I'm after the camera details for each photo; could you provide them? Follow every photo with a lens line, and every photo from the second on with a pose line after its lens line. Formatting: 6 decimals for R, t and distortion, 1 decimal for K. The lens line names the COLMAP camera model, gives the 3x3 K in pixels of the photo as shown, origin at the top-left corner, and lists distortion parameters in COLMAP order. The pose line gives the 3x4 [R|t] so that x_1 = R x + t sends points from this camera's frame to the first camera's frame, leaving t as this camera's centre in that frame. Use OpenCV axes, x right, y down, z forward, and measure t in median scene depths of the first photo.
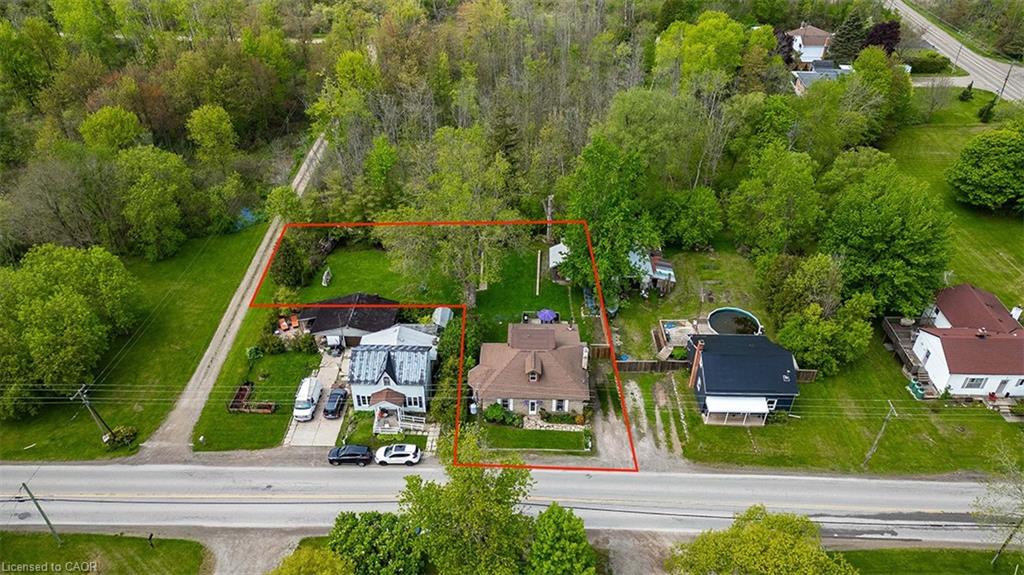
lens RADIAL K [[713.4, 0, 508.9], [0, 713.4, 287.1], [0, 0, 1]] dist [0.059835, -0.058056]
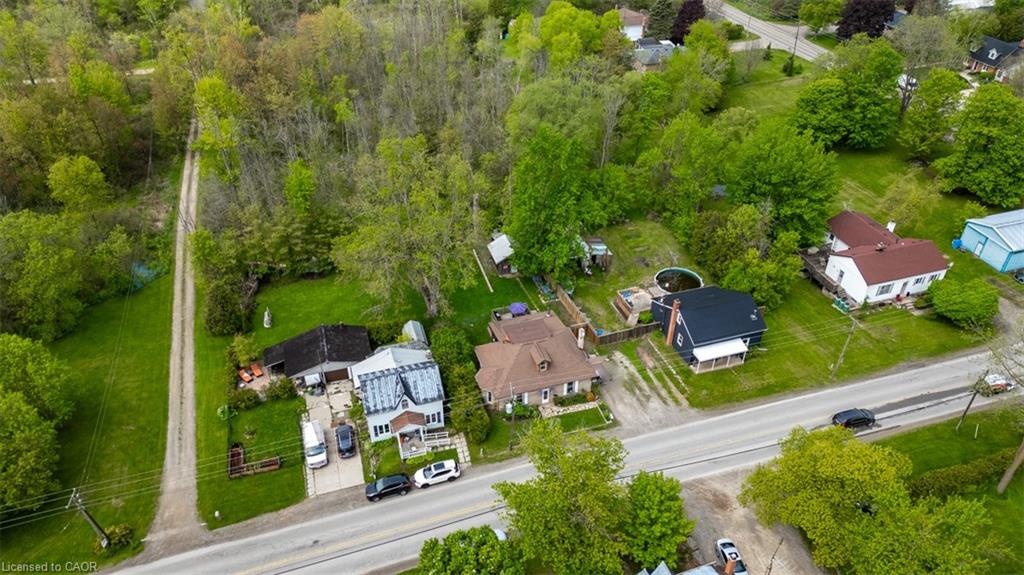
lens RADIAL K [[713.4, 0, 508.9], [0, 713.4, 287.1], [0, 0, 1]] dist [0.059835, -0.058056]
pose [[0.945668, -0.193097, 0.261581, -0.244913], [0.193639, 0.980780, 0.023959, -0.018775], [-0.261180, 0.027995, 0.964884, 0.020448]]
